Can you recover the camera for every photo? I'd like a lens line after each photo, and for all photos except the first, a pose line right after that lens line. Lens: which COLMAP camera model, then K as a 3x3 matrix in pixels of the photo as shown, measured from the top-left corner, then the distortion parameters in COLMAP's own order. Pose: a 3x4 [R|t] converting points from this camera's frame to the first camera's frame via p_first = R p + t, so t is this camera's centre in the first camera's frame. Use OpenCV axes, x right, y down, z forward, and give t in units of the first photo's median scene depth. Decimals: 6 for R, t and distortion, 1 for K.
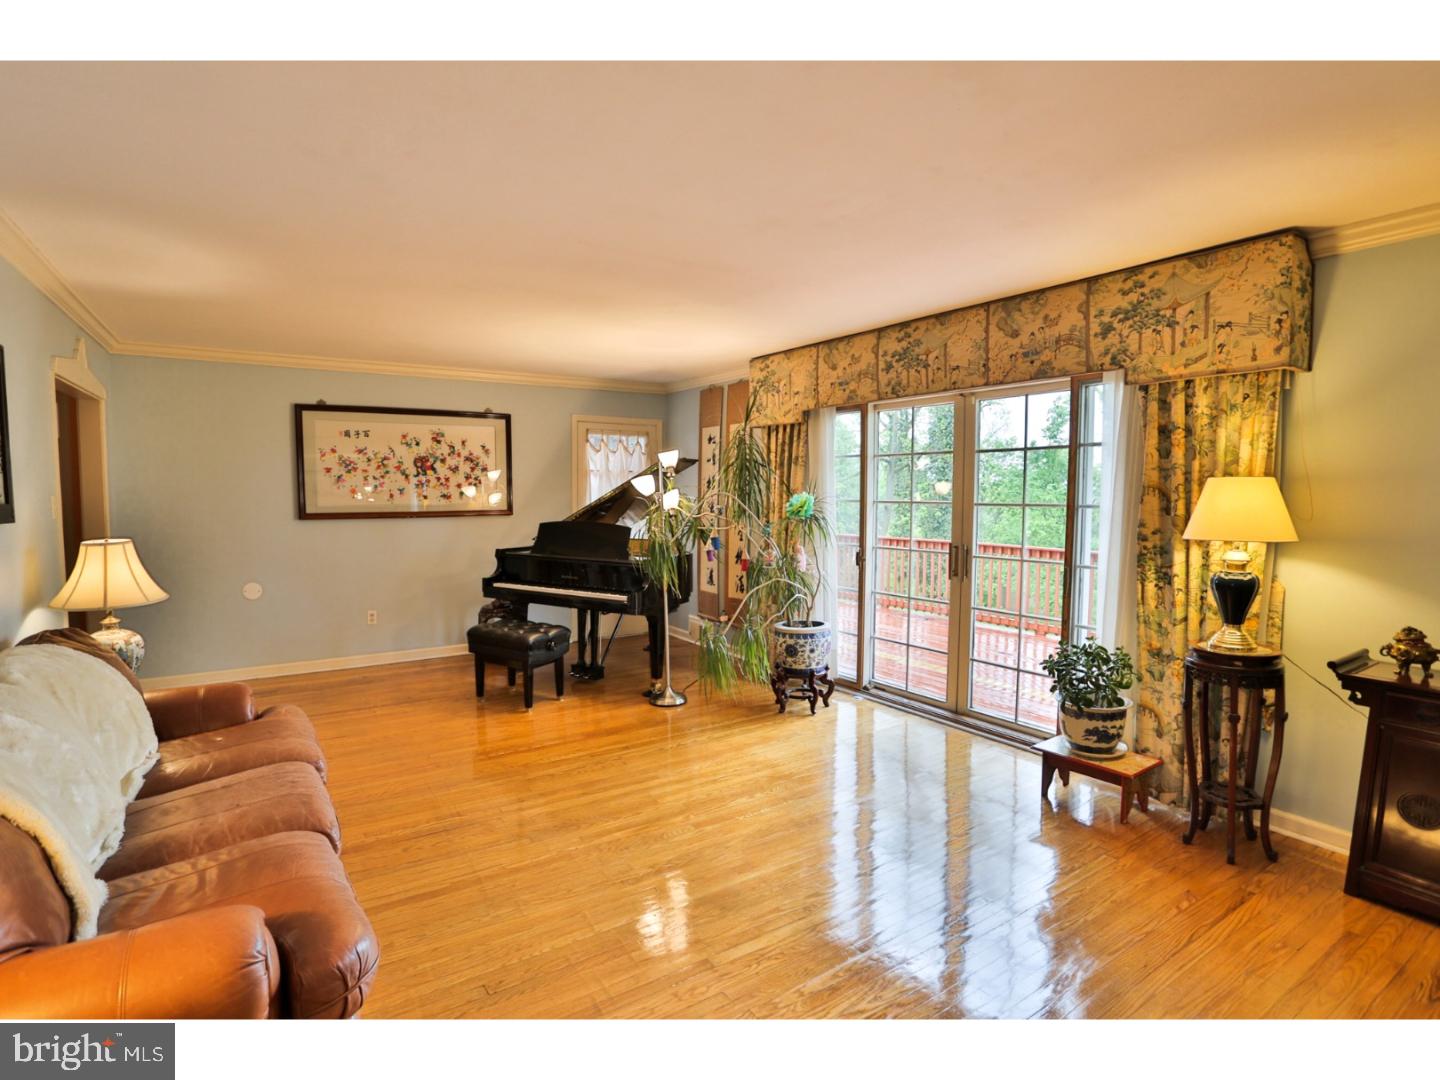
lens RADIAL K [[747.3, 0, 720.0], [0, 747.3, 540.0], [0, 0, 1]] dist [-0.087370, 0.043329]
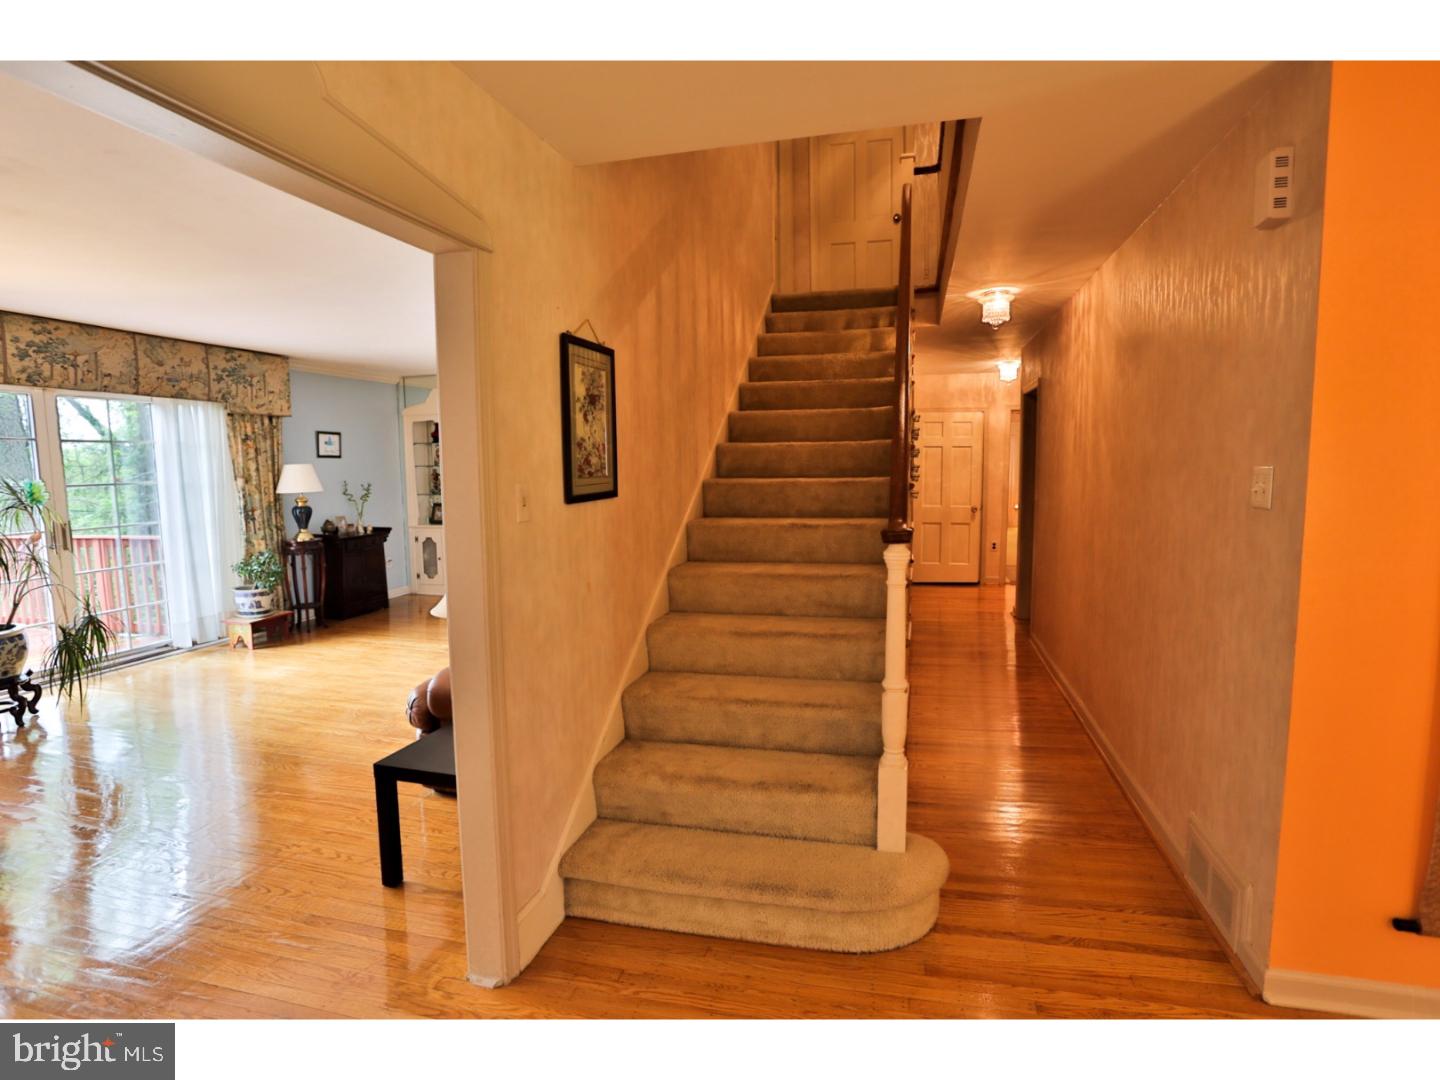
lens RADIAL K [[747.3, 0, 720.0], [0, 747.3, 540.0], [0, 0, 1]] dist [-0.087370, 0.043329]
pose [[-0.668982, -0.003972, 0.743268, -0.969466], [0.134616, 0.982801, 0.126415, 0.018253], [-0.730987, 0.184625, -0.656941, 0.844966]]
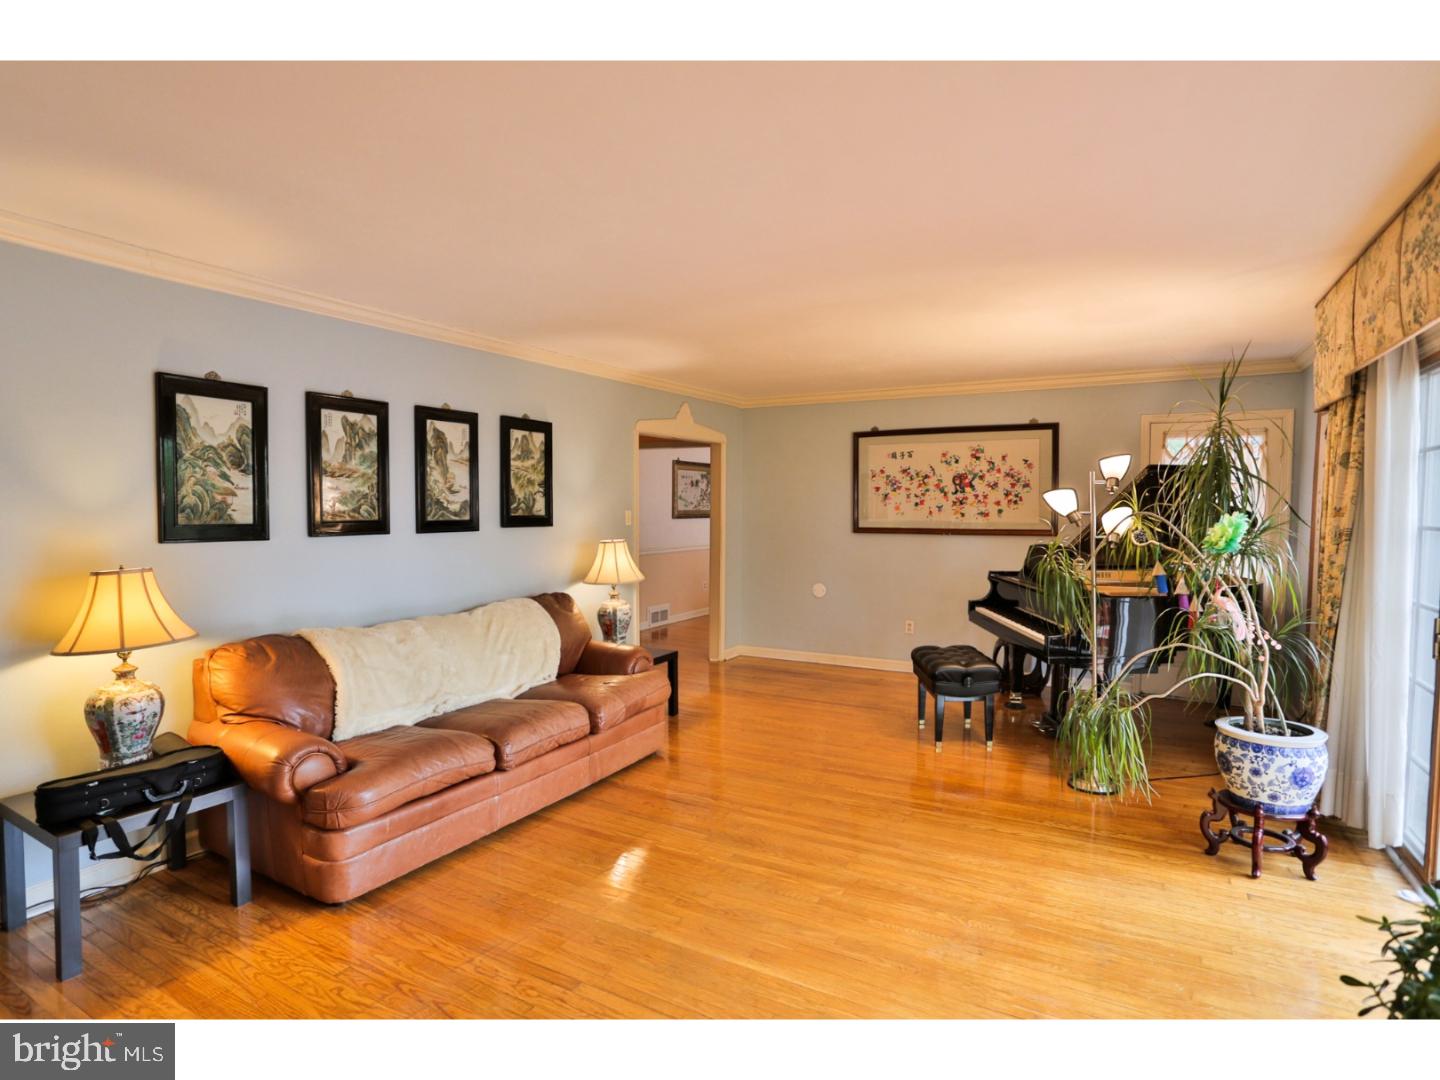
lens RADIAL K [[747.3, 0, 720.0], [0, 747.3, 540.0], [0, 0, 1]] dist [-0.087370, 0.043329]
pose [[0.446726, 0.038228, -0.893854, 0.416481], [-0.058106, 0.998217, 0.013651, -0.022097], [0.892782, 0.045840, 0.448151, 0.313234]]
